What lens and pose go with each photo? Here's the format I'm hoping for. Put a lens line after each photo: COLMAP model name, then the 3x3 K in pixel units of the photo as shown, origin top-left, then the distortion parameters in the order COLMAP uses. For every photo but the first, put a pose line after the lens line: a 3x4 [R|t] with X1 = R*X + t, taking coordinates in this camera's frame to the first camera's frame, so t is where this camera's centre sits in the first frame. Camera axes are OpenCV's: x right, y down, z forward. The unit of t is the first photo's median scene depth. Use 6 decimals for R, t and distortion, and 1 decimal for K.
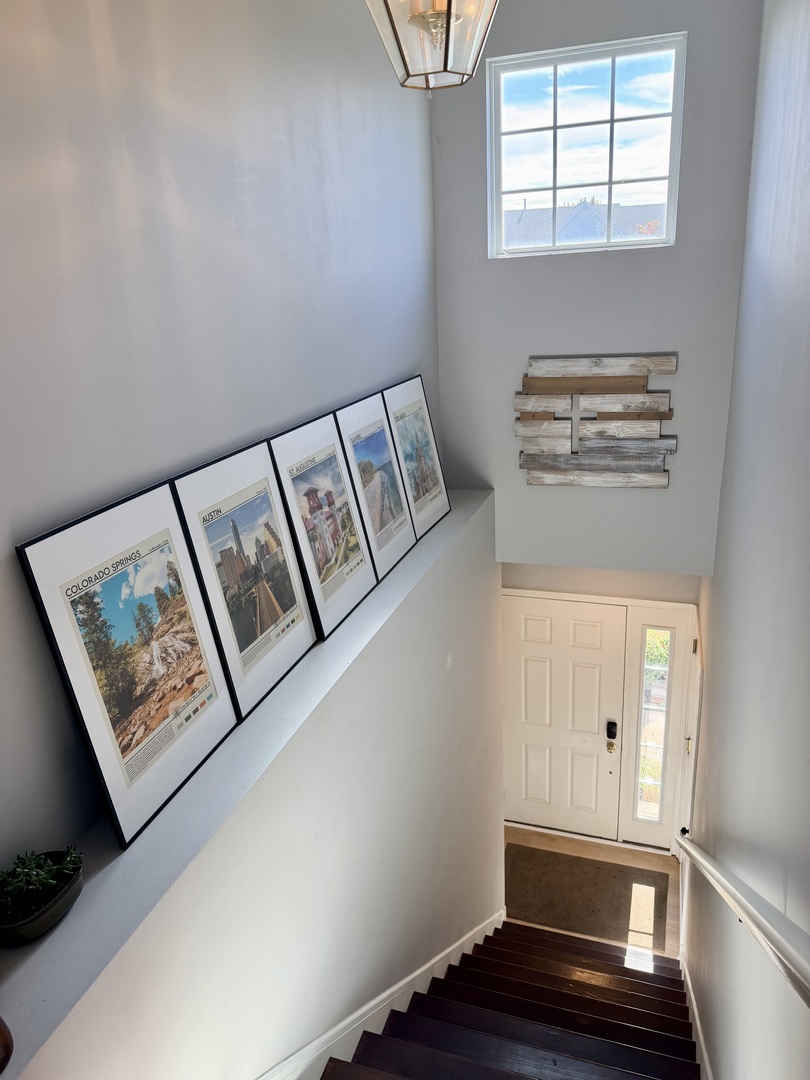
lens RADIAL K [[759.3, 0, 405.4], [0, 759.3, 539.7], [0, 0, 1]] dist [-0.002660, -0.003029]
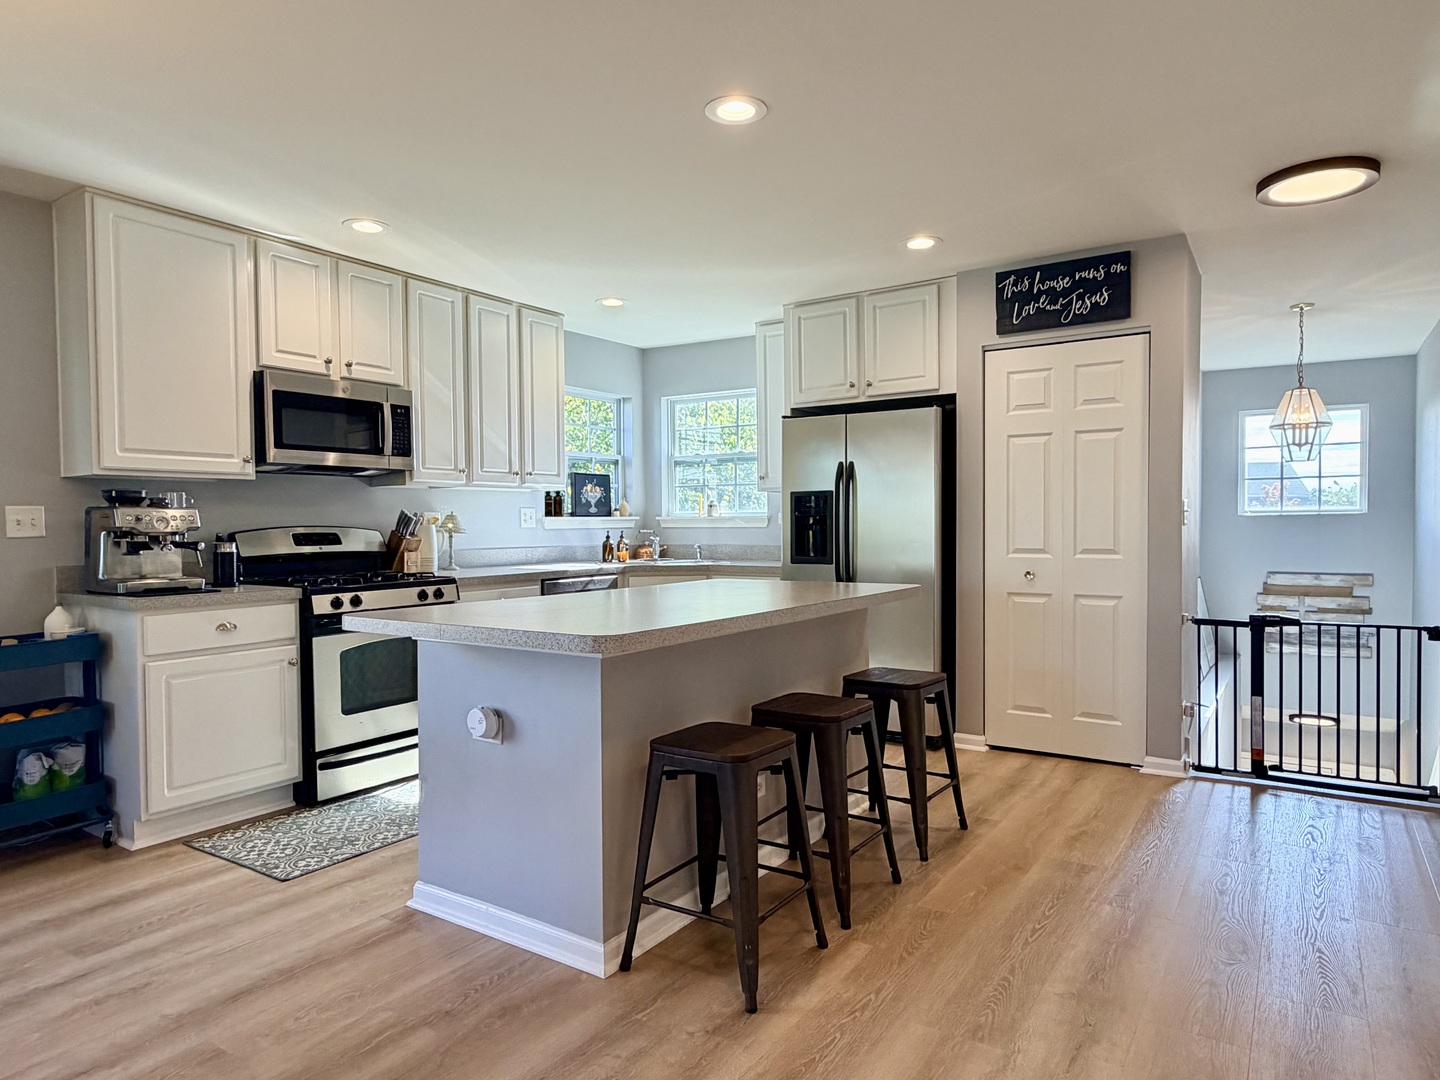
lens RADIAL K [[881.7, 0, 714.1], [0, 881.7, 539.2], [0, 0, 1]] dist [0.000502, 0.000534]
pose [[0.964631, 0.053080, -0.258206, -0.520746], [-0.126480, 0.952600, -0.276686, 0.383615], [0.231281, 0.299558, 0.925621, -1.103898]]
